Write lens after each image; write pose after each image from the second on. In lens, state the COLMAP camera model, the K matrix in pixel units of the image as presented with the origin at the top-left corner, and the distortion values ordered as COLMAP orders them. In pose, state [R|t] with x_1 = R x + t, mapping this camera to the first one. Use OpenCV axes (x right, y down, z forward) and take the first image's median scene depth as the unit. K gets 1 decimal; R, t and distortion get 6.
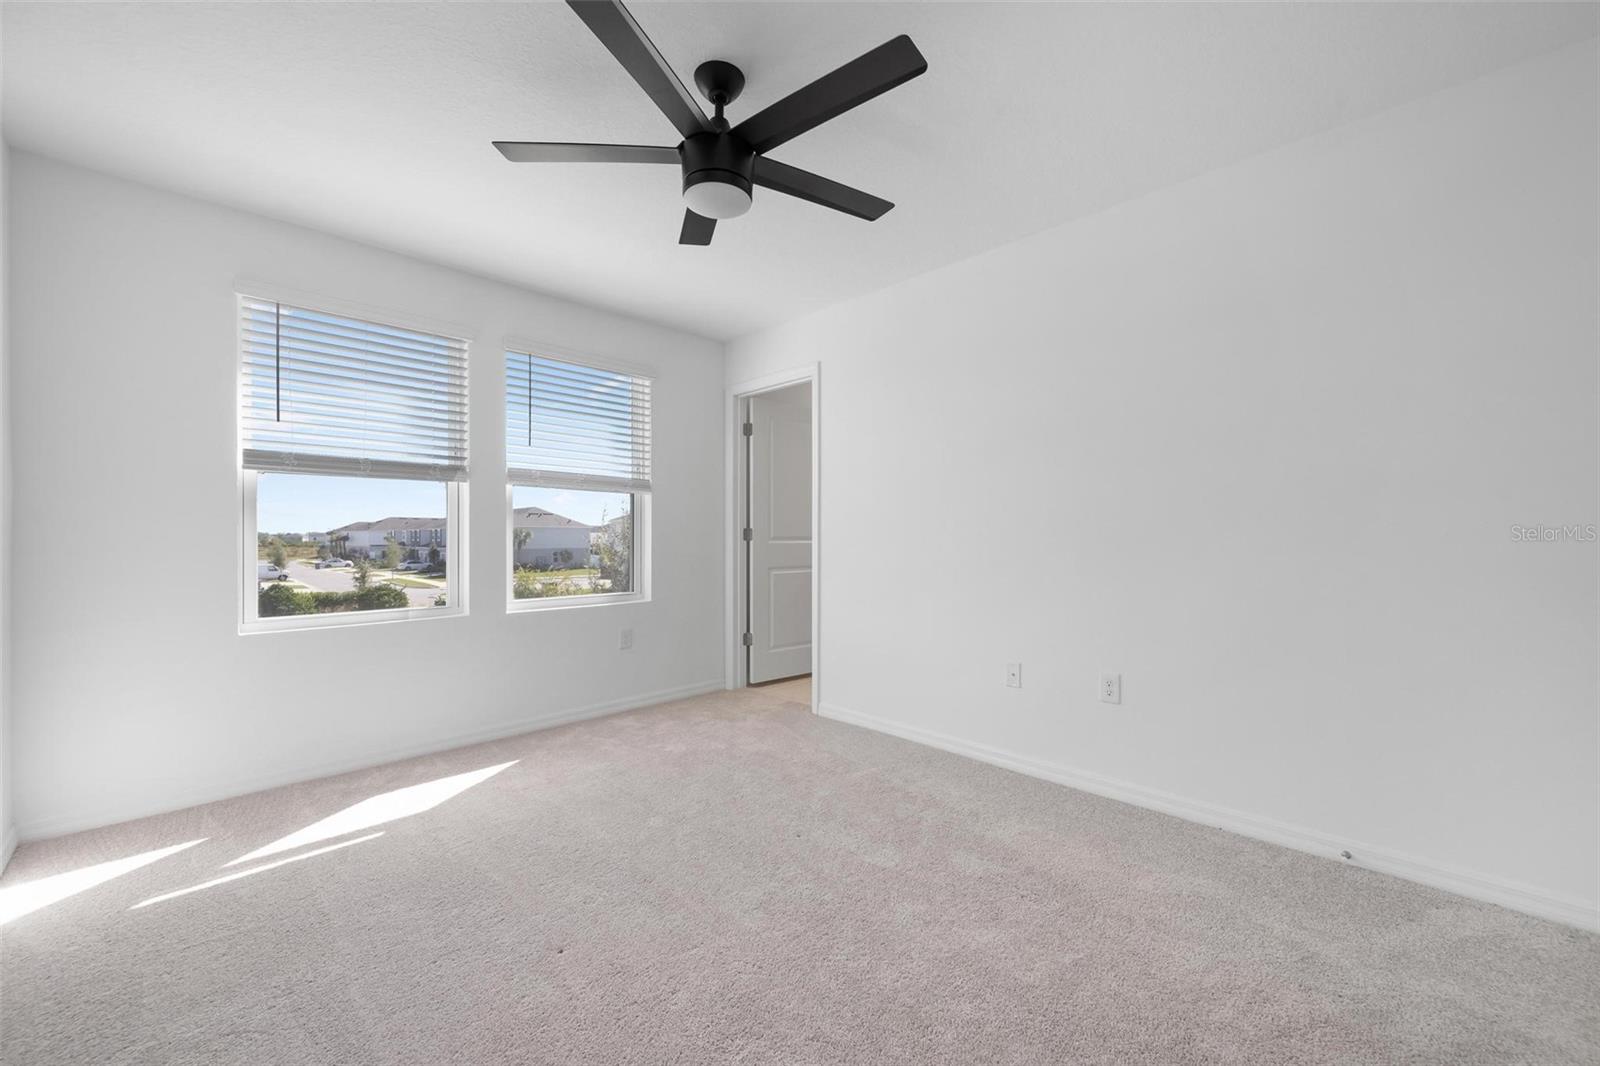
lens RADIAL K [[631.6, 0, 800.0], [0, 631.6, 533.0], [0, 0, 1]] dist [-0.000439, -0.000072]
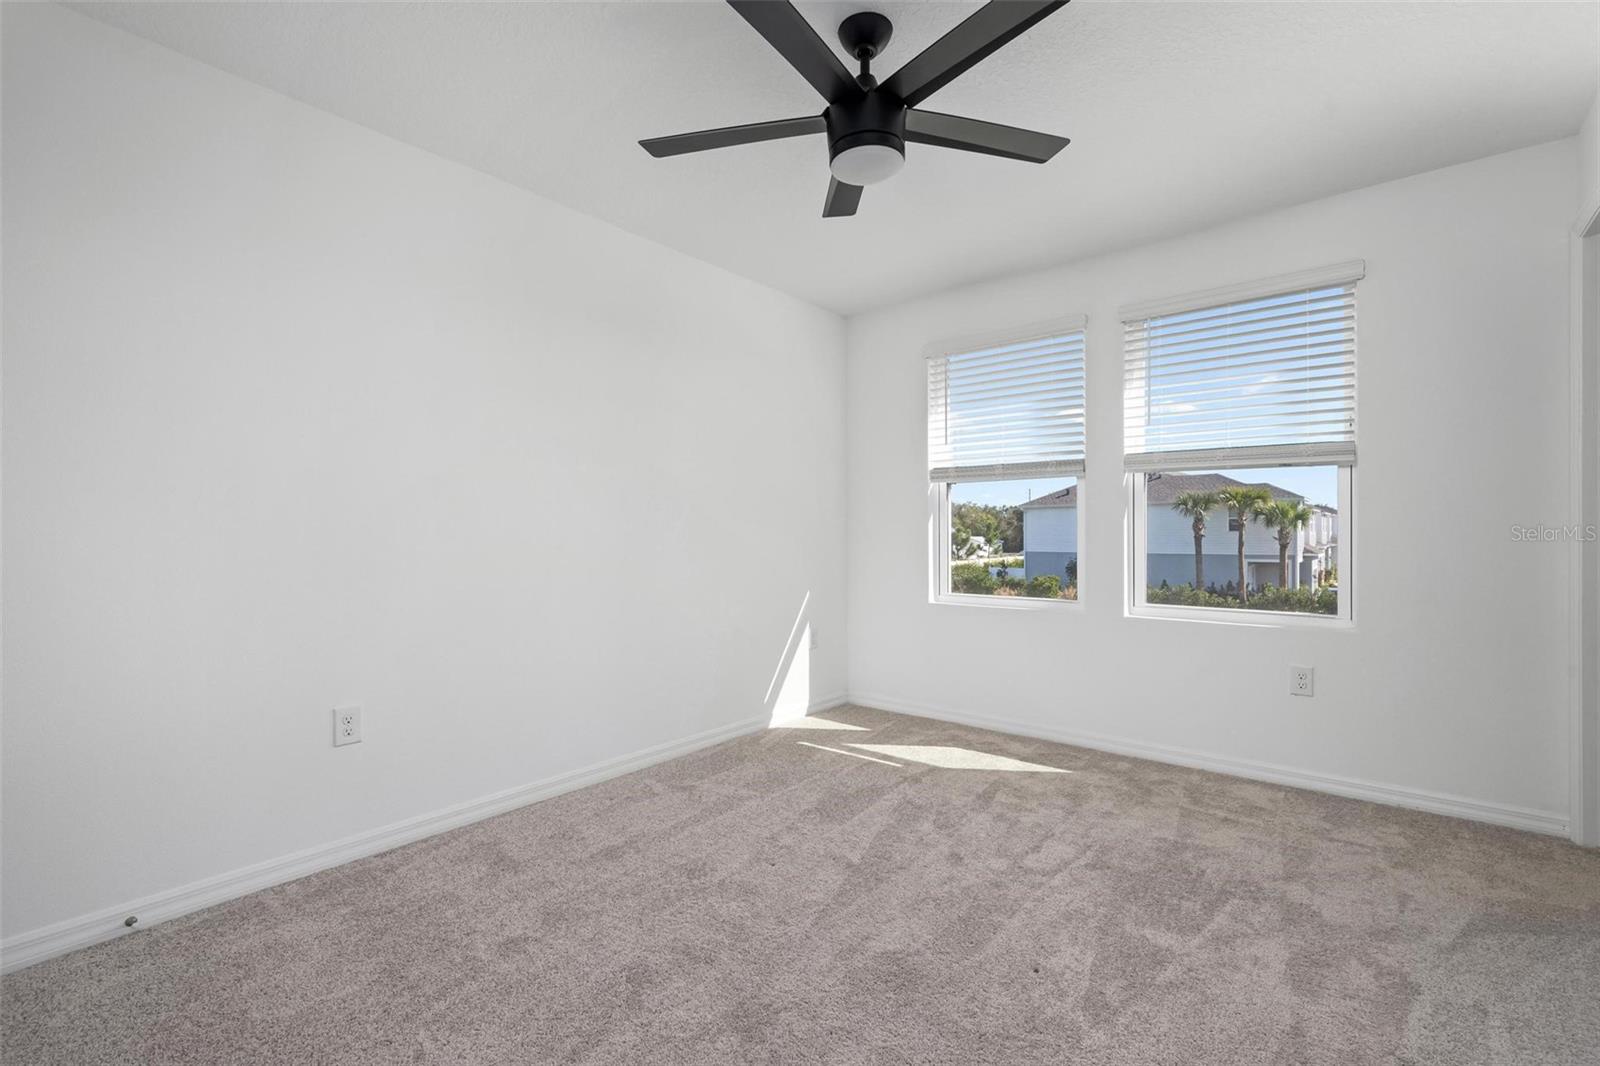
lens RADIAL K [[698.2, 0, 800.0], [0, 698.2, 533.0], [0, 0, 1]] dist [-0.004406, -0.000242]
pose [[0.088197, -0.006650, -0.996081, 0.643668], [0.001712, 0.999977, -0.006524, 0.018173], [0.996102, -0.001130, 0.088207, 0.611545]]
